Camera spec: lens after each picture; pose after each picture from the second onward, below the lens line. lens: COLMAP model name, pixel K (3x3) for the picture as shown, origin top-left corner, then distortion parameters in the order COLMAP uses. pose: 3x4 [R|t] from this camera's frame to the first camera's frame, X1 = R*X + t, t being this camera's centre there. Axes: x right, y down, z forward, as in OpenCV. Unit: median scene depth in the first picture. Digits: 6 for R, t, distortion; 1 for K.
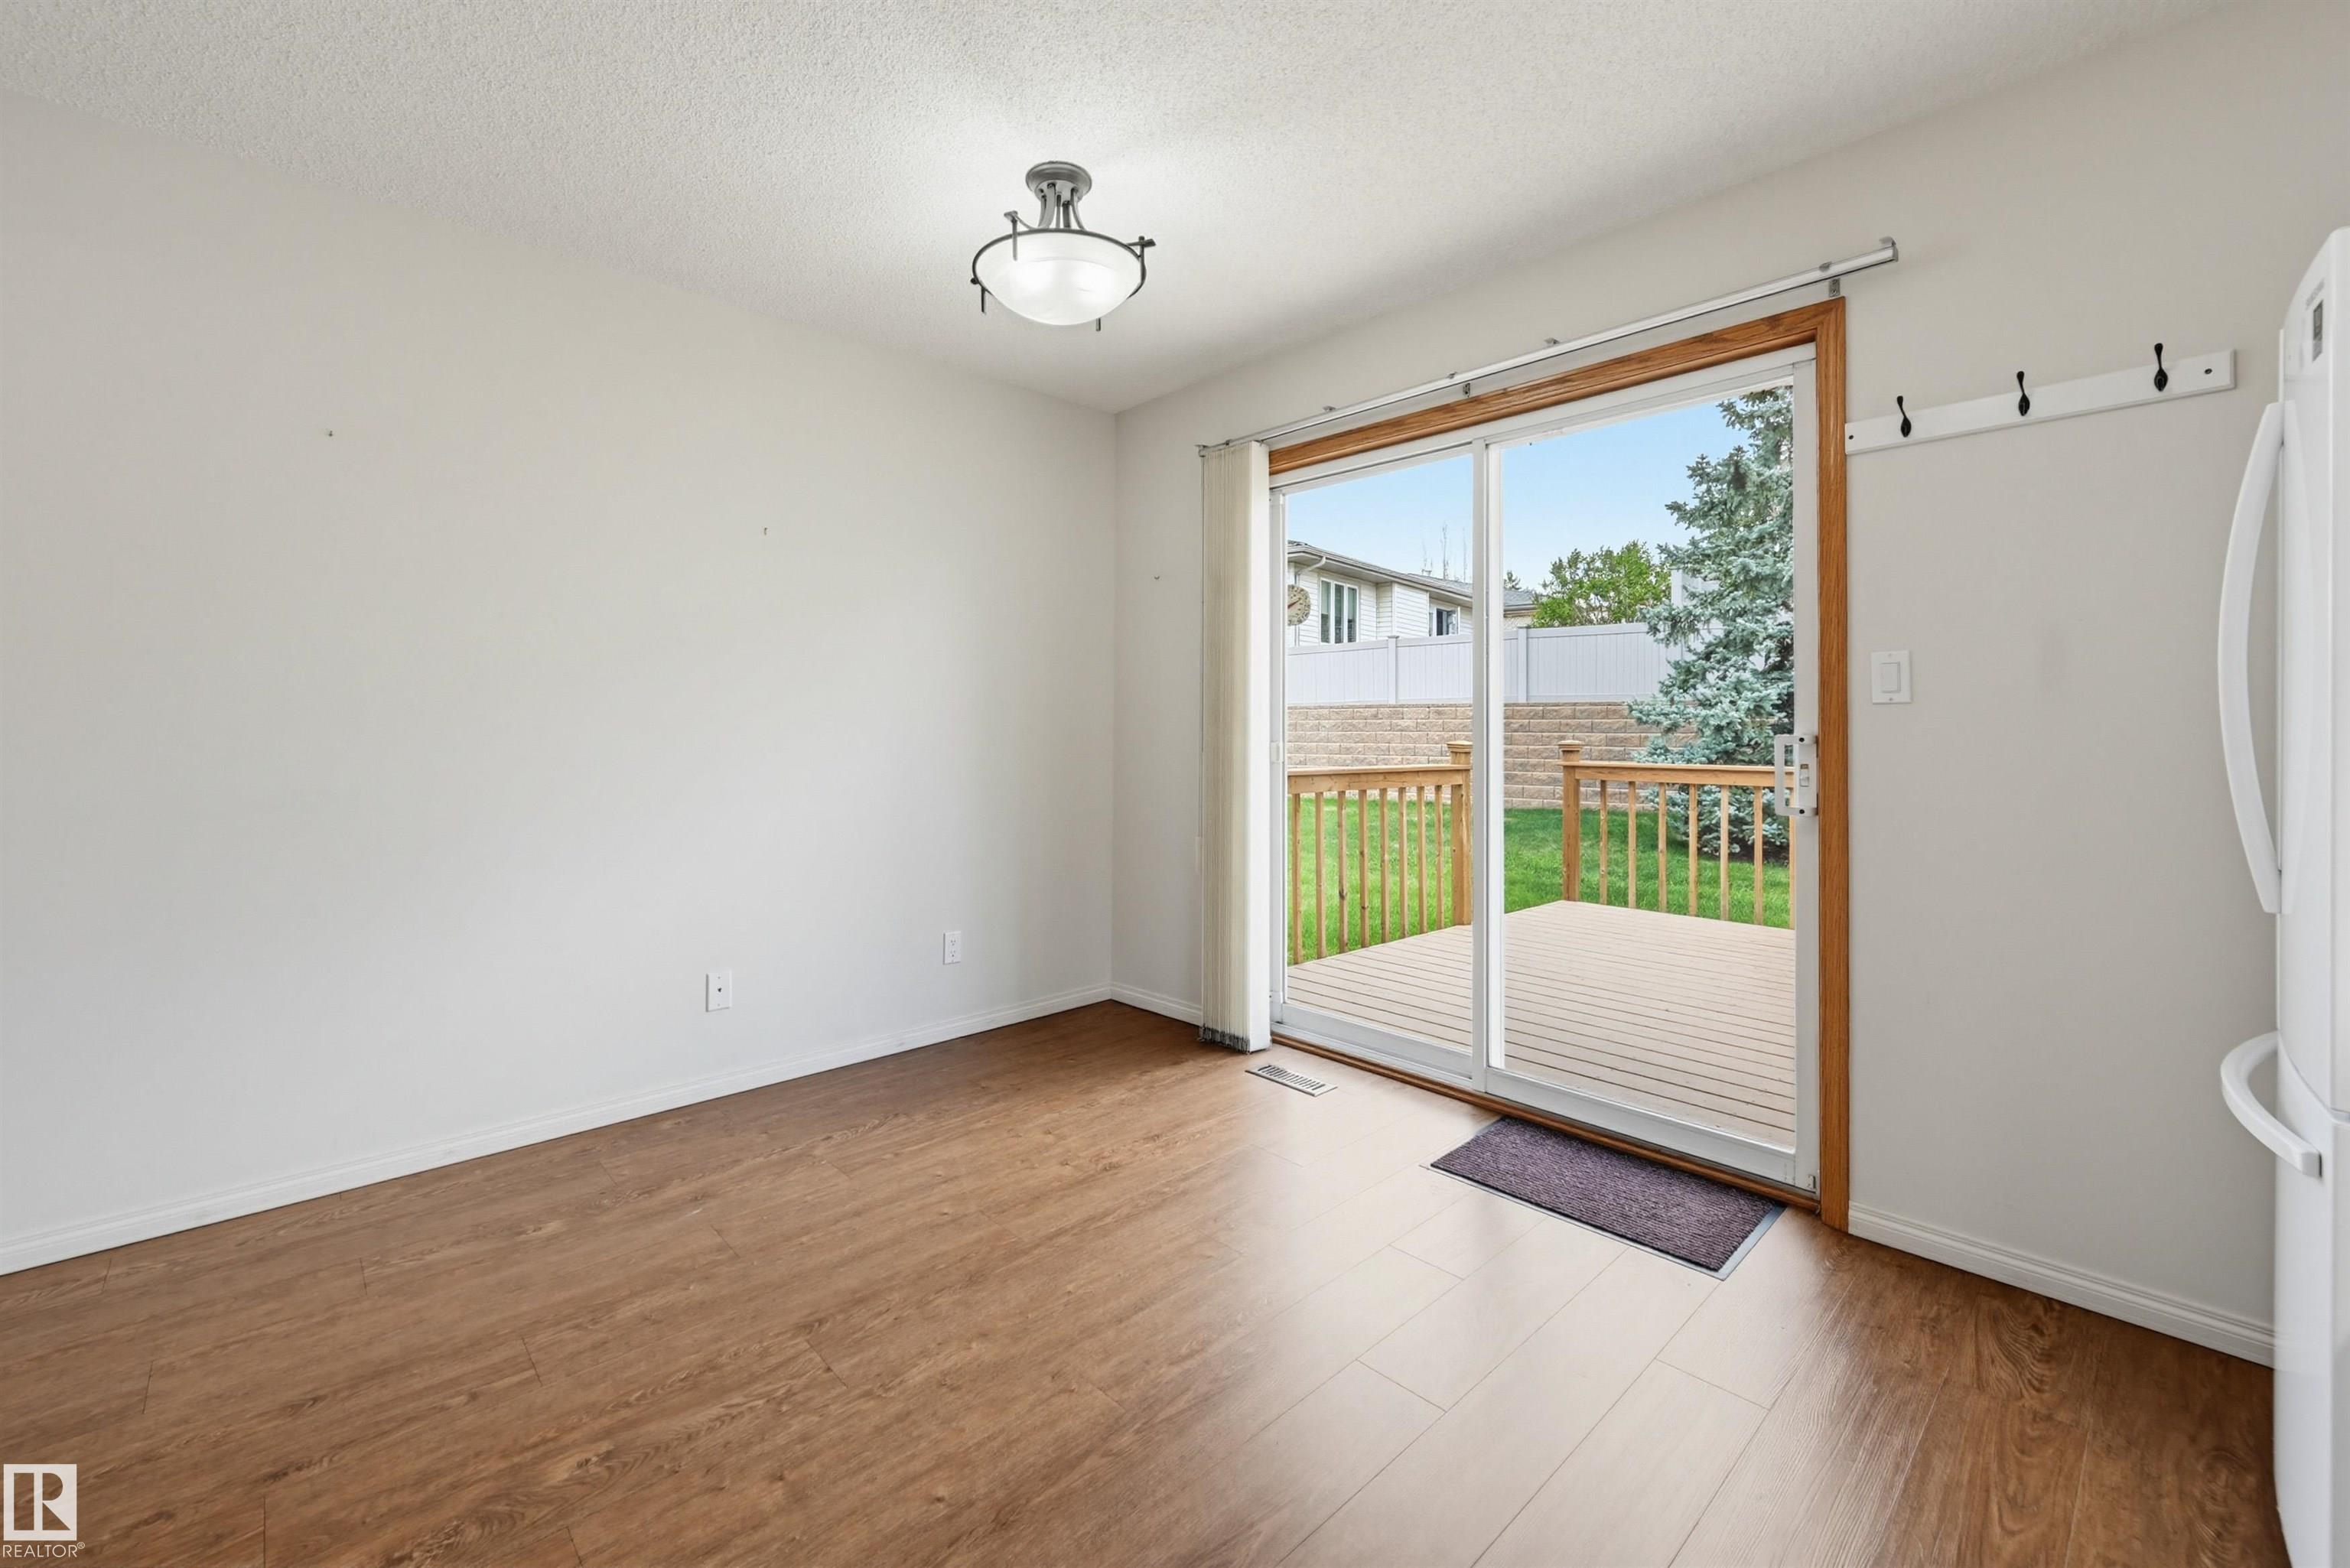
lens RADIAL K [[989.2, 0, 1175.4], [0, 989.2, 719.0], [0, 0, 1]] dist [-0.001965, -0.000191]
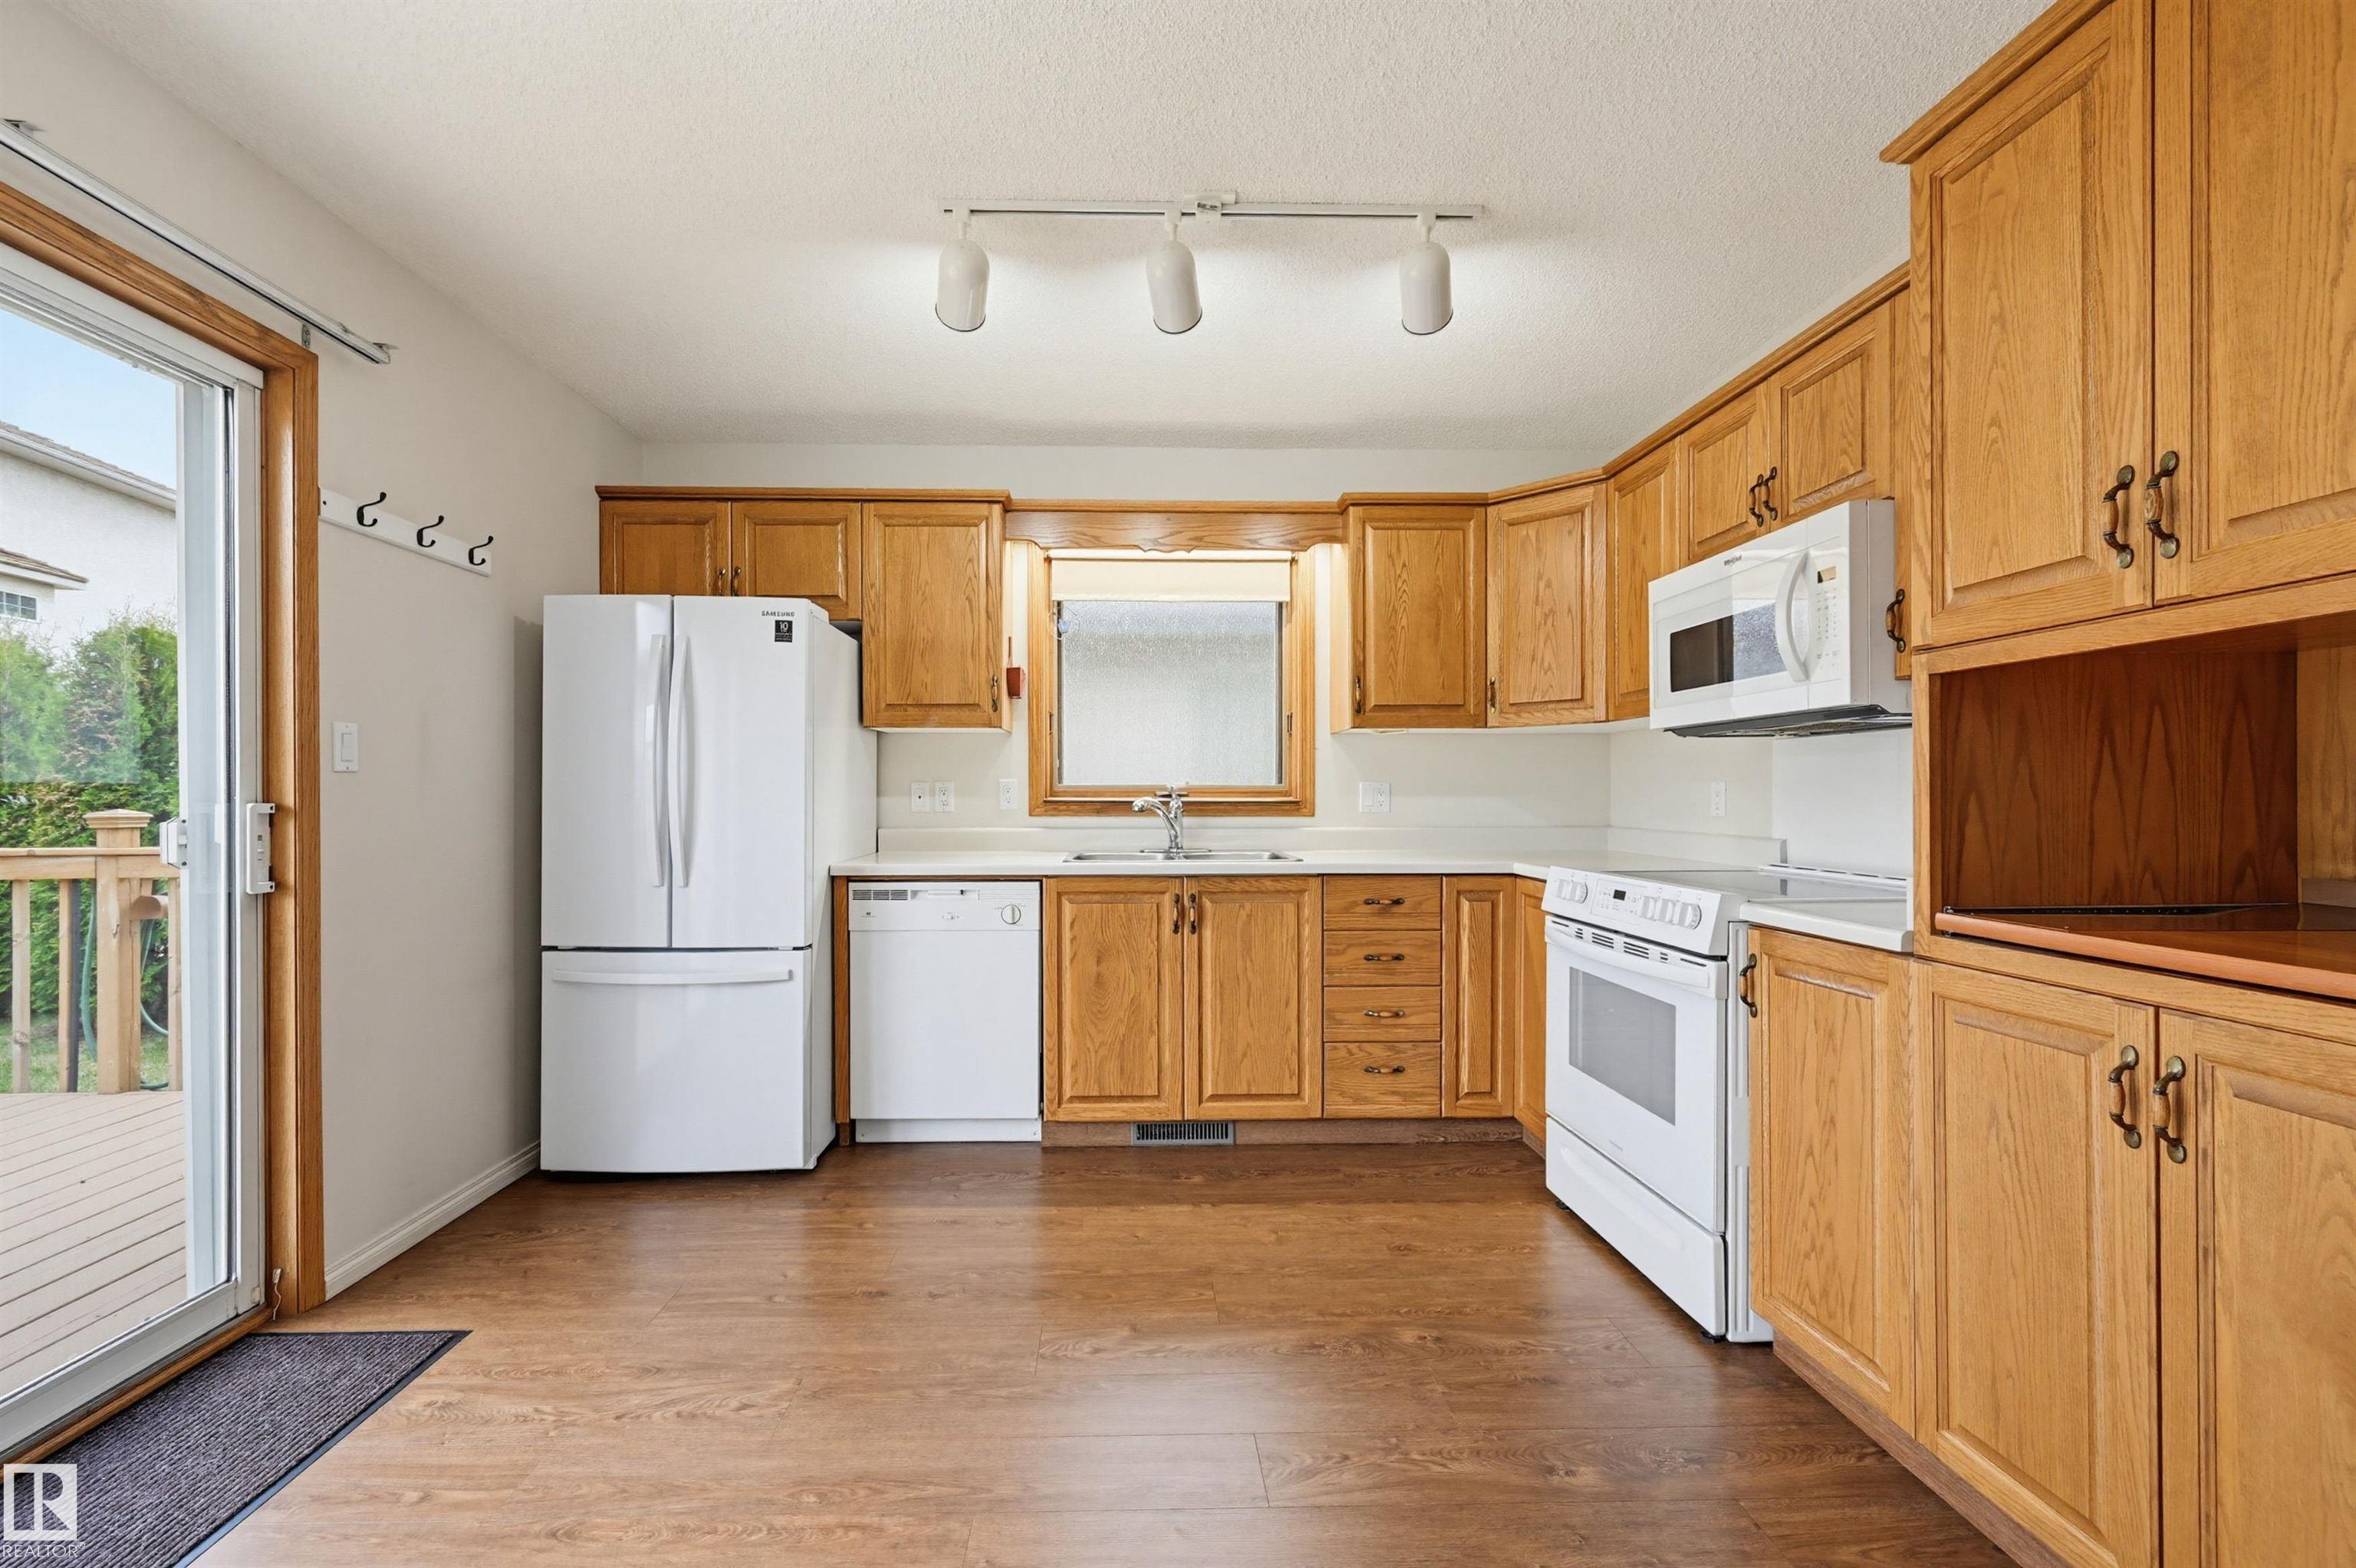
lens RADIAL K [[966.7, 0, 1151.8], [0, 966.7, 800.9], [0, 0, 1]] dist [-0.001158, 0.000100]
pose [[-0.752163, -0.004120, 0.658964, -0.687856], [-0.006684, 0.999977, -0.001377, 0.012579], [-0.658943, -0.005440, -0.752173, 1.388372]]
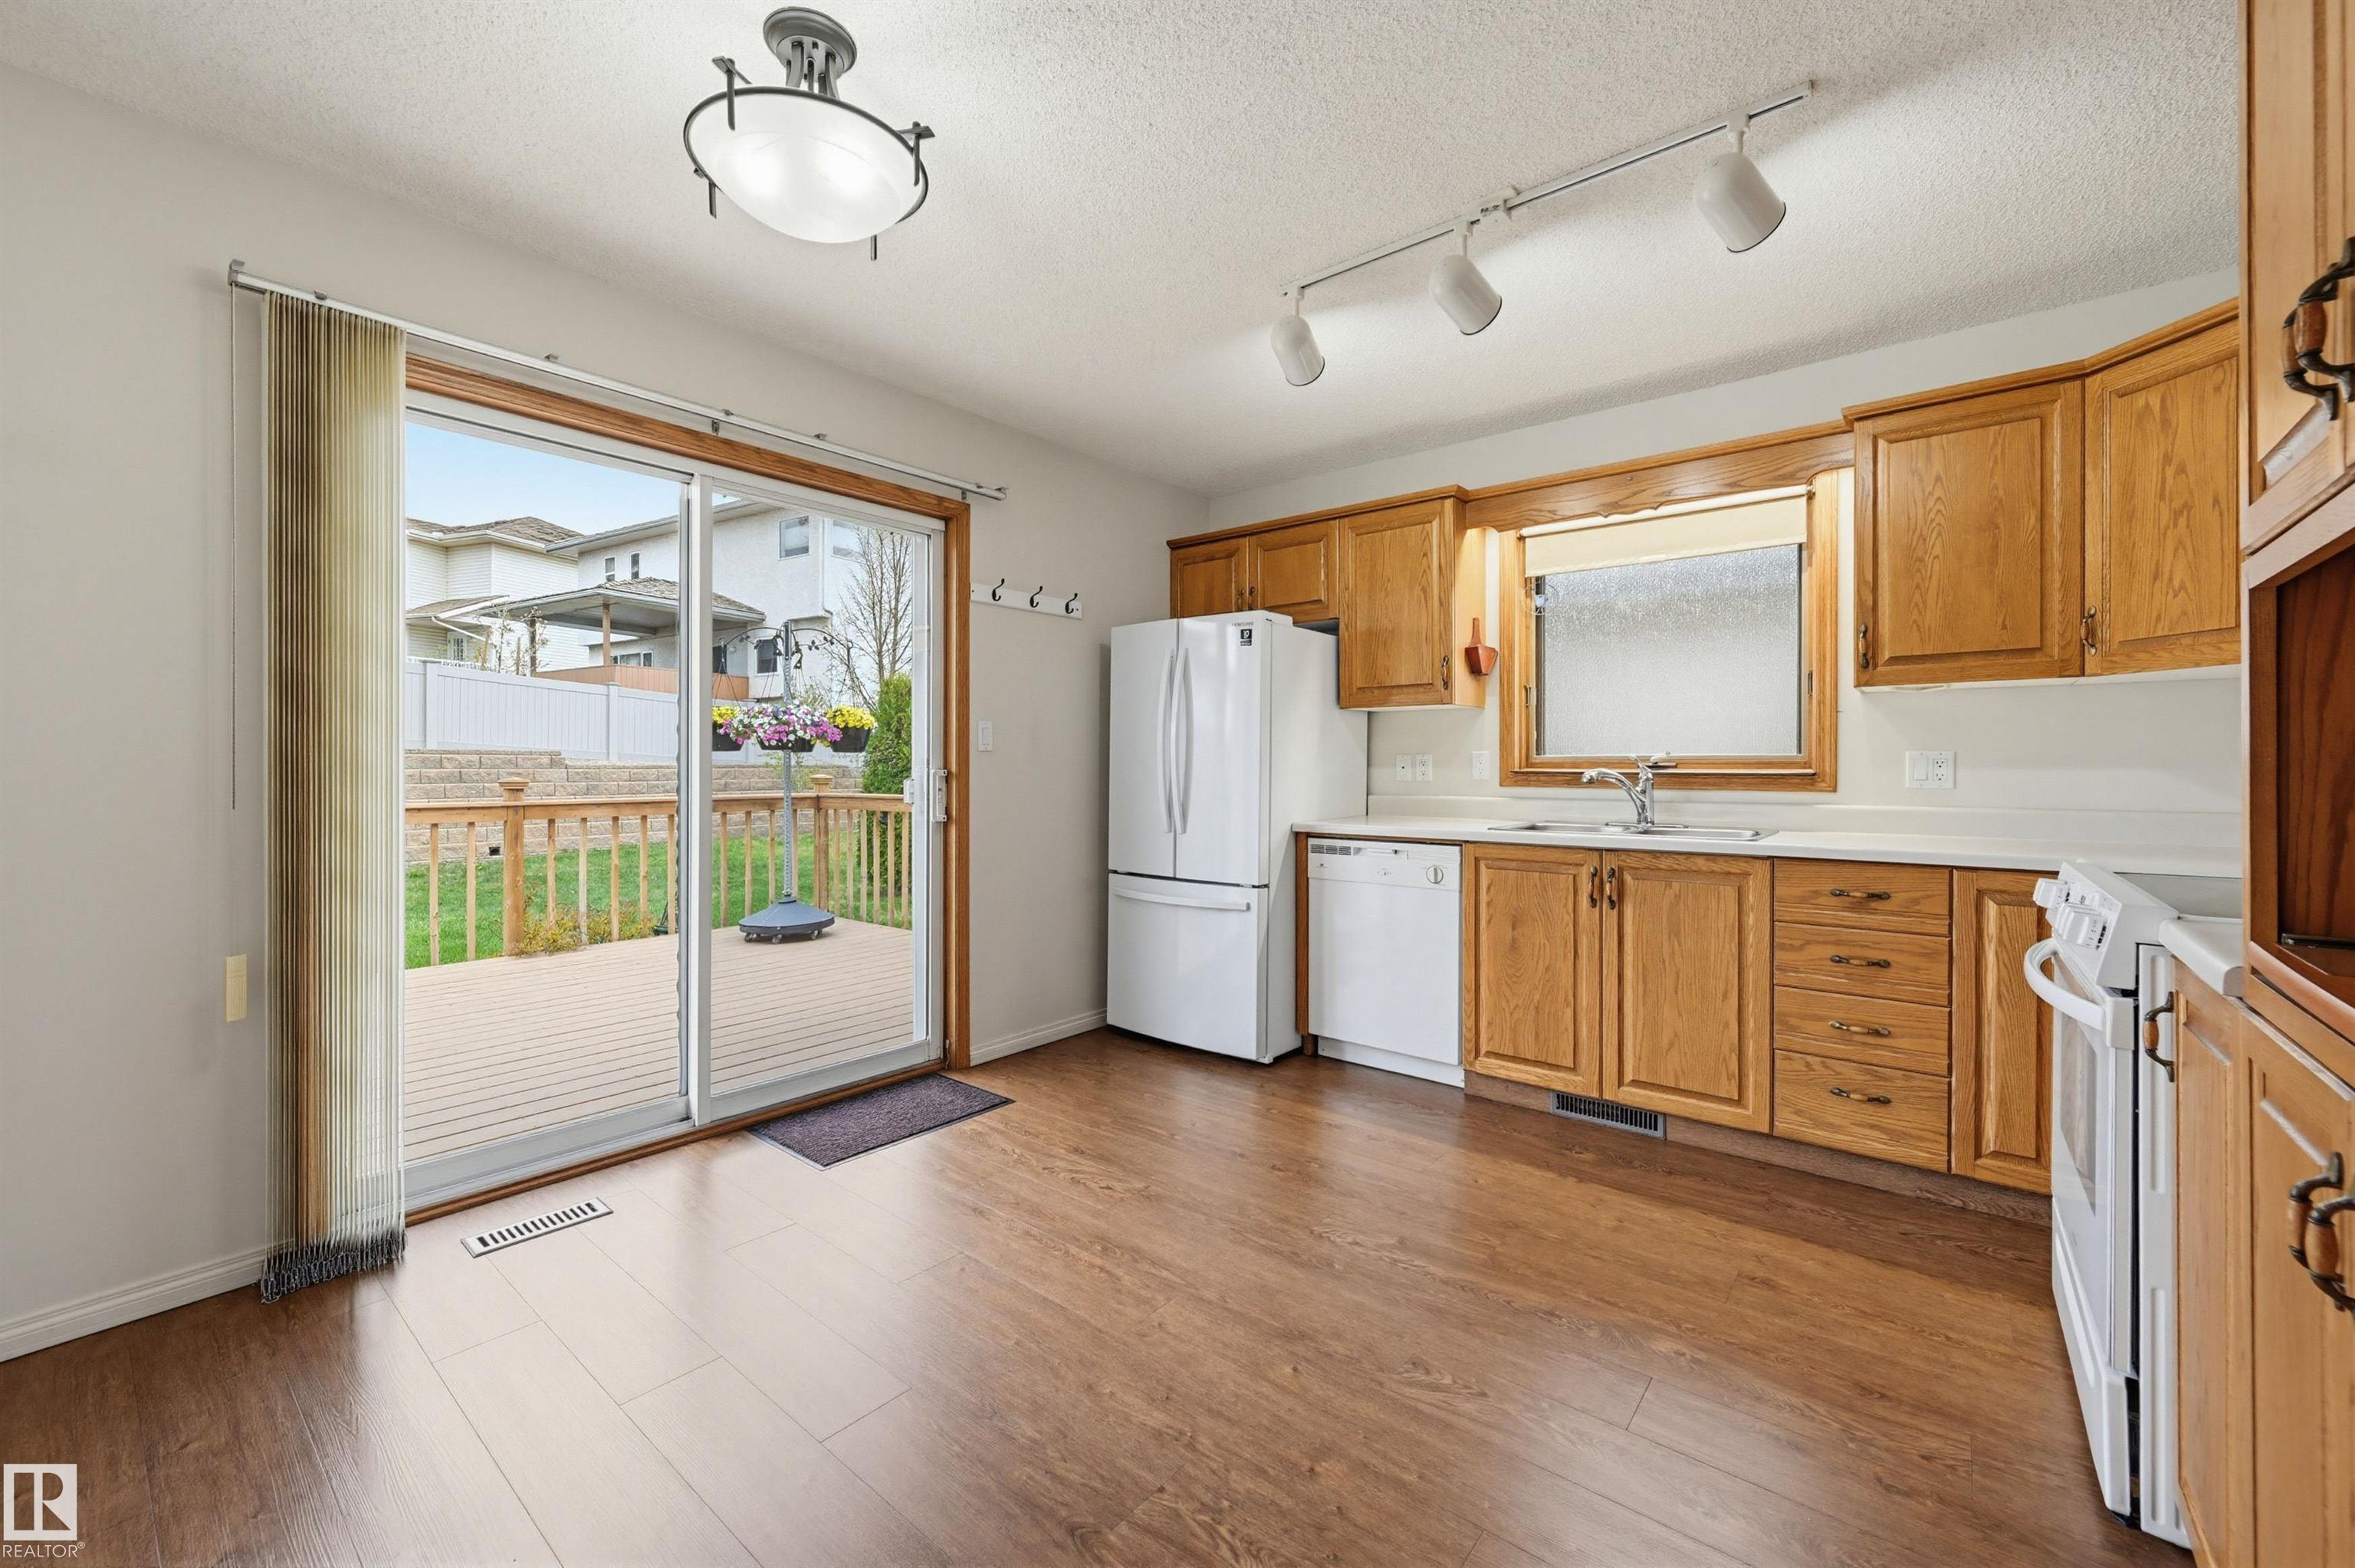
lens RADIAL K [[934.2, 0, 1174.4], [0, 934.2, 769.4], [0, 0, 1]] dist [-0.001263, -0.000281]
pose [[-0.135002, -0.004394, 0.990836, -1.092531], [-0.011505, 0.999930, 0.002867, 0.008840], [-0.990779, -0.011012, -0.135043, 1.025590]]
